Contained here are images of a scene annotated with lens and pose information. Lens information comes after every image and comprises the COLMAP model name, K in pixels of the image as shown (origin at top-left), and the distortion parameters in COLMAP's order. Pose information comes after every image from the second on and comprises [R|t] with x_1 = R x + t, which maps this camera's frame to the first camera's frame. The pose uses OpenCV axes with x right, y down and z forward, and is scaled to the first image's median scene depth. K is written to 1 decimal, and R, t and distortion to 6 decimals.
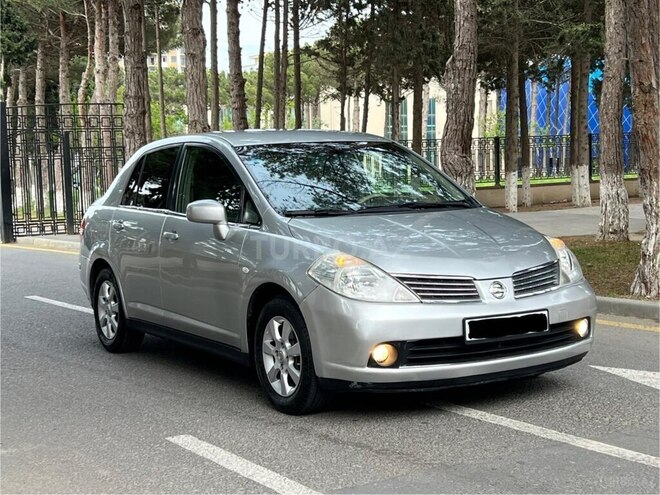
lens RADIAL K [[1159.8, 0, 330.0], [0, 1159.8, 247.5], [0, 0, 1]] dist [0.125607, -0.197783]
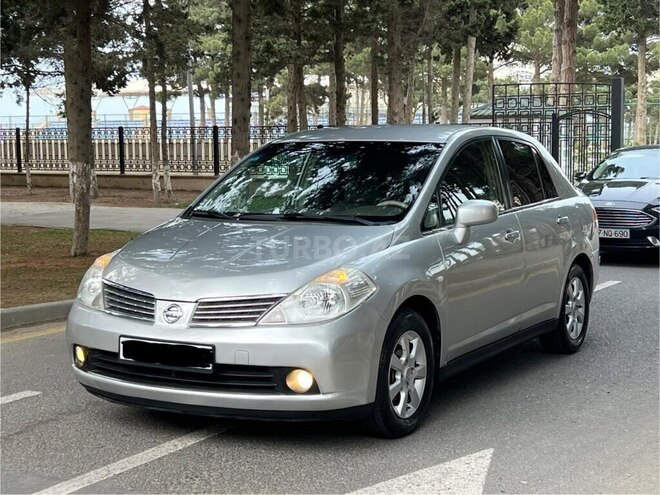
lens RADIAL K [[1159.8, 0, 330.0], [0, 1159.8, 247.5], [0, 0, 1]] dist [0.125607, -0.197783]
pose [[0.492025, 0.105580, -0.864155, 0.244613], [-0.077756, 0.993981, 0.077170, -0.023631], [0.867102, 0.029224, 0.497273, 0.159570]]
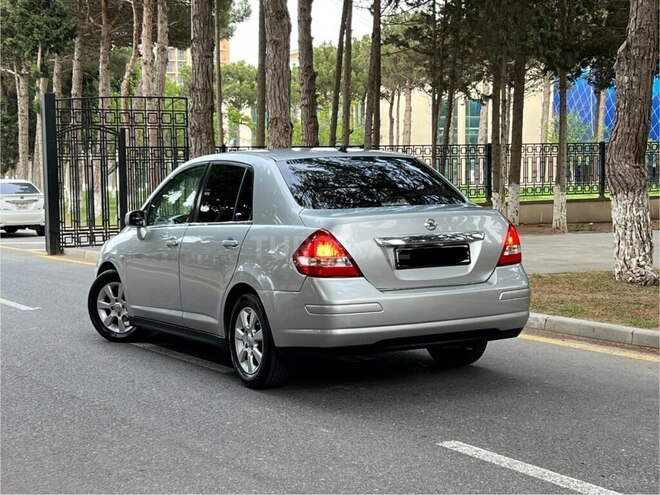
lens RADIAL K [[1208.1, 0, 330.0], [0, 1208.1, 247.5], [0, 0, 1]] dist [0.161995, -0.354863]
pose [[0.999564, 0.019517, -0.022161, -0.047978], [-0.019622, 0.999797, -0.004522, -0.008871], [0.022069, 0.004955, 0.999744, 0.092636]]
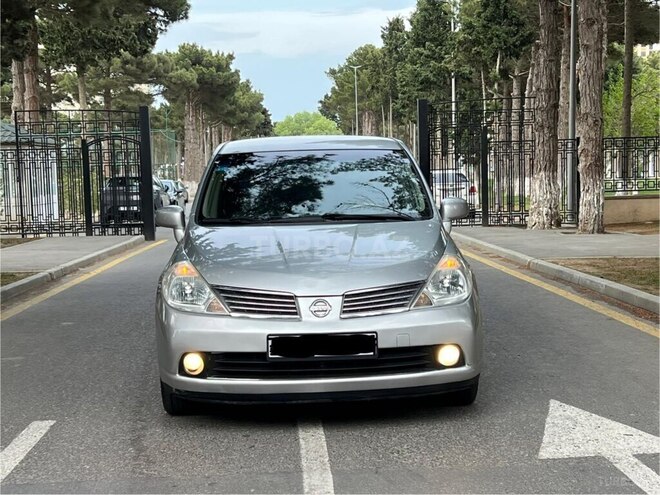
lens RADIAL K [[1159.8, 0, 330.0], [0, 1159.8, 247.5], [0, 0, 1]] dist [0.125607, -0.197783]
pose [[0.874908, 0.042399, -0.482429, 0.151606], [-0.037052, 0.999101, 0.020612, -0.008451], [0.482869, -0.000158, 0.875692, 0.038395]]
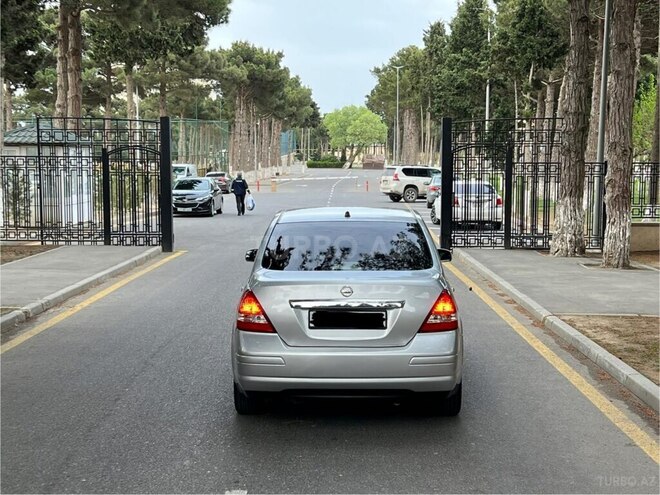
lens RADIAL K [[1058.8, 0, 330.0], [0, 1058.8, 247.5], [0, 0, 1]] dist [0.110340, -0.279256]
pose [[0.850964, 0.081965, -0.518790, 0.121984], [-0.068992, 0.996633, 0.044294, -0.042128], [0.520674, -0.001900, 0.853754, 0.138648]]
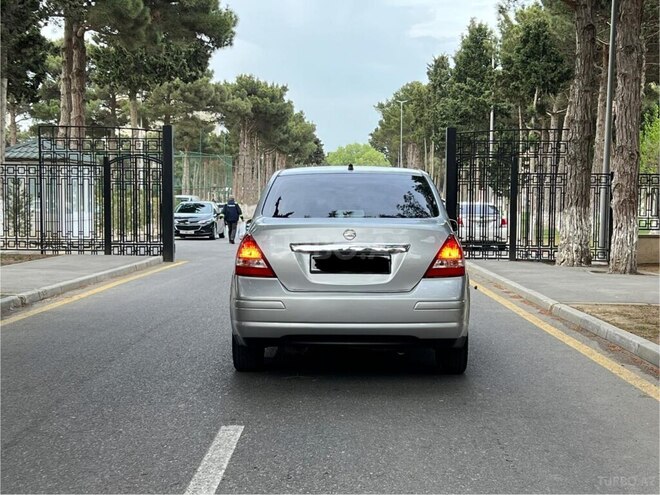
lens RADIAL K [[1060.4, 0, 330.0], [0, 1060.4, 247.5], [0, 0, 1]] dist [0.107864, -0.175367]
pose [[0.848977, 0.065941, -0.524299, 0.119280], [-0.075224, 0.997160, 0.003605, -0.013692], [0.523048, 0.036379, 0.851527, 0.147382]]
